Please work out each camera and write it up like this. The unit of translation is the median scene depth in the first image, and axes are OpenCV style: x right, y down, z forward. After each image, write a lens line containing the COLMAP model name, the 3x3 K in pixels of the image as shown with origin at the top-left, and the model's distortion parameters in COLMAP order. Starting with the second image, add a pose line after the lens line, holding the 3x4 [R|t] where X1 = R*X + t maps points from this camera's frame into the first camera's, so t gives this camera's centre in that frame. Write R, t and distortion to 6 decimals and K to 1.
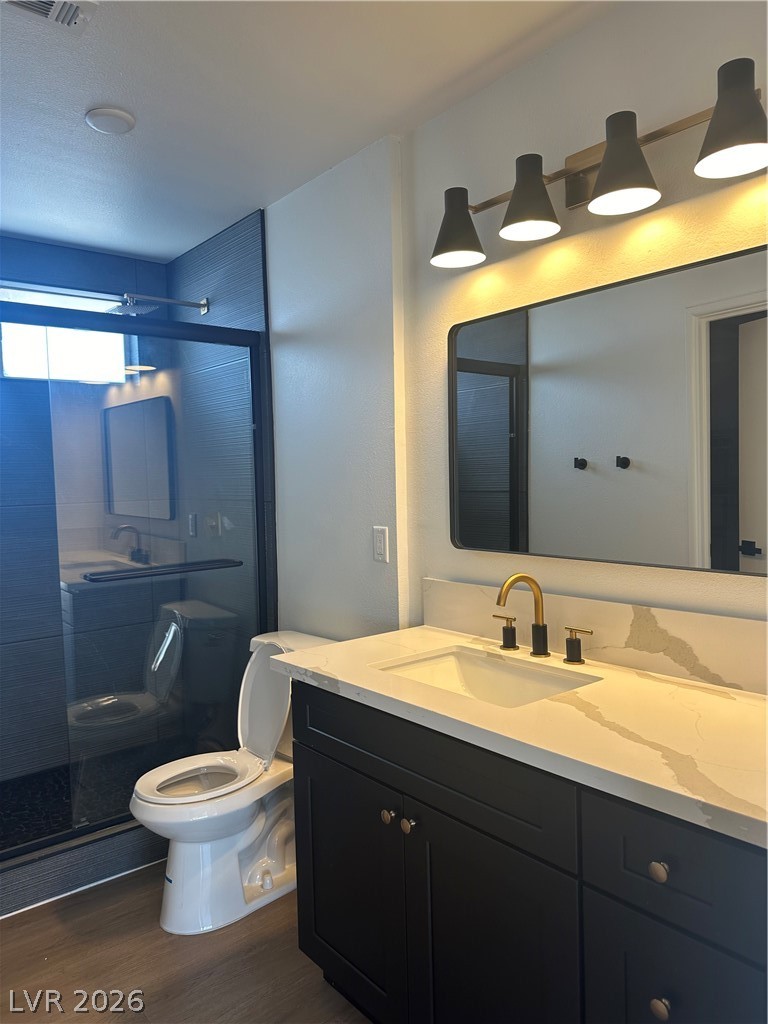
lens RADIAL K [[723.2, 0, 378.1], [0, 723.2, 506.9], [0, 0, 1]] dist [0.076600, -0.073720]
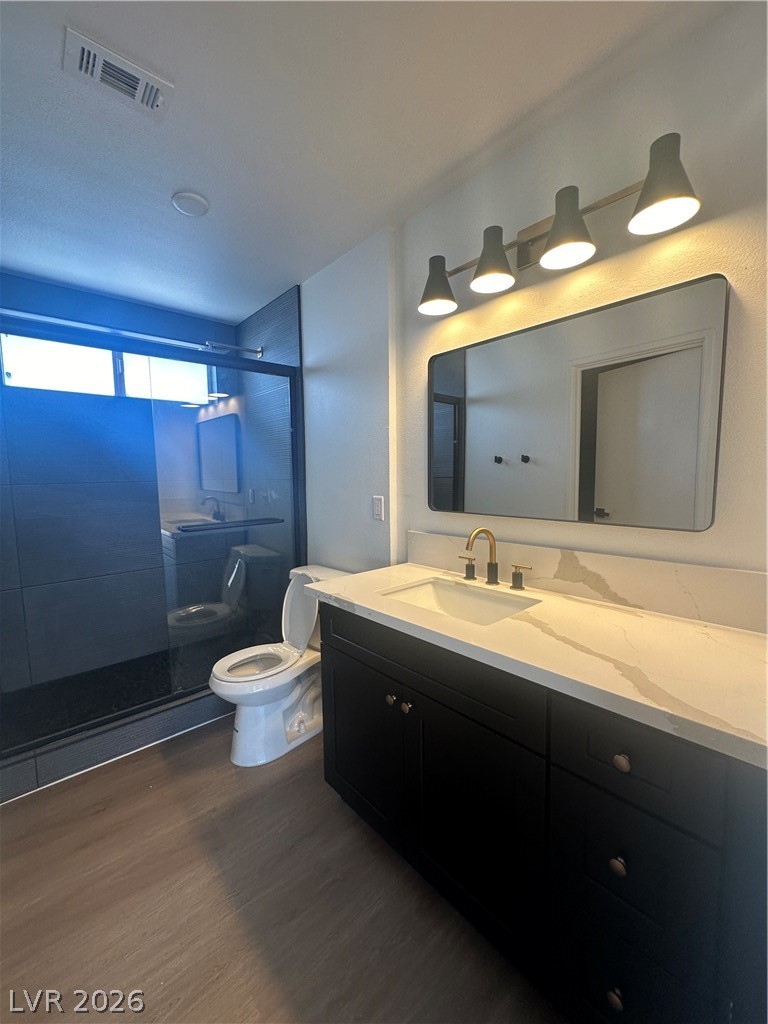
lens RADIAL K [[413.1, 0, 385.1], [0, 413.1, 508.6], [0, 0, 1]] dist [-0.001812, 0.000125]
pose [[0.998489, 0.007504, 0.054435, -0.024620], [-0.009871, 0.999012, 0.043335, 0.013991], [-0.054056, -0.043807, 0.997576, 0.131417]]
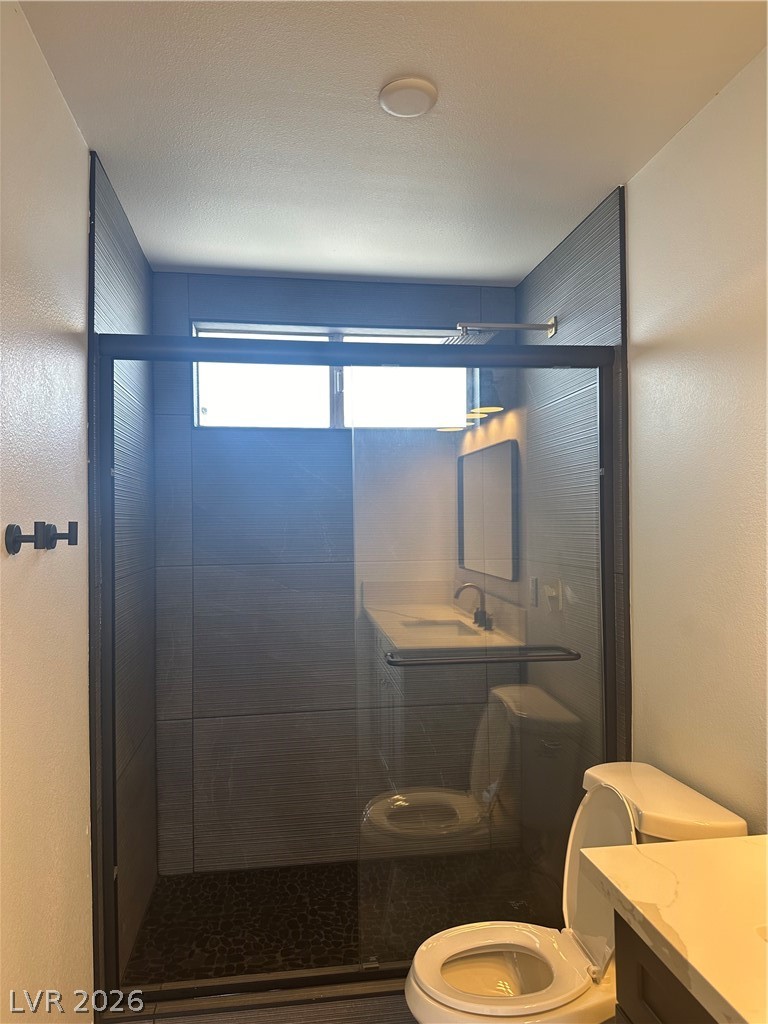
lens RADIAL K [[723.2, 0, 371.6], [0, 723.2, 512.5], [0, 0, 1]] dist [0.076600, -0.073720]
pose [[0.859990, 0.005624, -0.510281, 0.009652], [-0.032781, 0.998483, -0.044241, -0.028159], [0.509258, 0.054775, 0.858869, 0.243291]]
